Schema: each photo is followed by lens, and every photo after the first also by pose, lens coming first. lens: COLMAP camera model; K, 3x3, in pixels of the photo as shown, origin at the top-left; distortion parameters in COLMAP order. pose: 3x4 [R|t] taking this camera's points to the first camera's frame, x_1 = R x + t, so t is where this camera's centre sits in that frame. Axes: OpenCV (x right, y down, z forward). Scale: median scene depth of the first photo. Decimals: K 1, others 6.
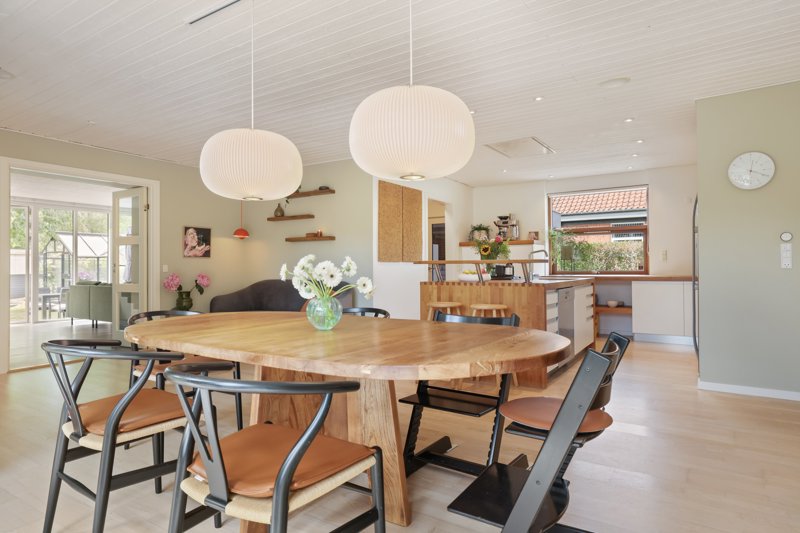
lens RADIAL K [[497.0, 0, 367.1], [0, 497.0, 262.8], [0, 0, 1]] dist [-0.034962, 0.006153]
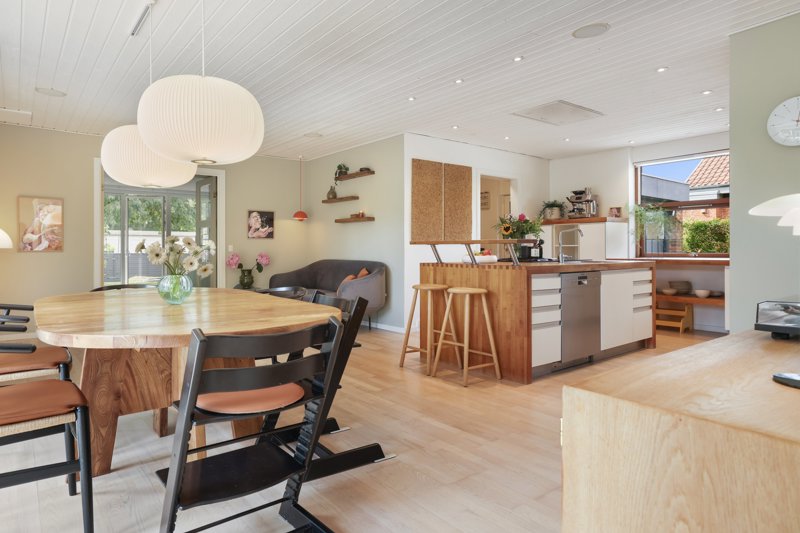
lens RADIAL K [[497.0, 0, 345.8], [0, 497.0, 249.0], [0, 0, 1]] dist [-0.034962, 0.006153]
pose [[0.942458, 0.003352, -0.334307, 0.208092], [0.000383, 0.999938, 0.011105, 0.000279], [0.334323, -0.010594, 0.942399, 0.031409]]
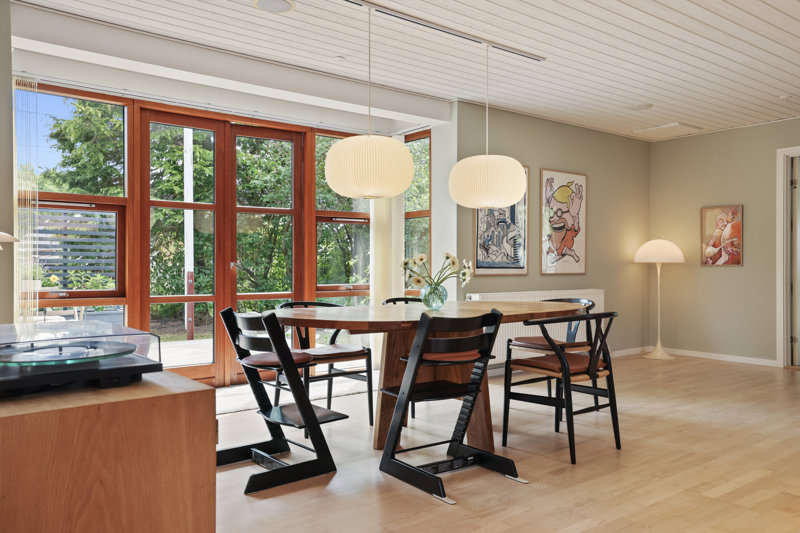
lens RADIAL K [[625.8, 0, 404.9], [0, 625.8, 263.3], [0, 0, 1]] dist [-0.059980, 0.001483]
pose [[-0.278925, 0.005473, -0.960297, 0.495045], [0.006766, 0.999970, 0.003733, 0.002808], [0.960289, -0.005456, -0.278954, 0.451697]]
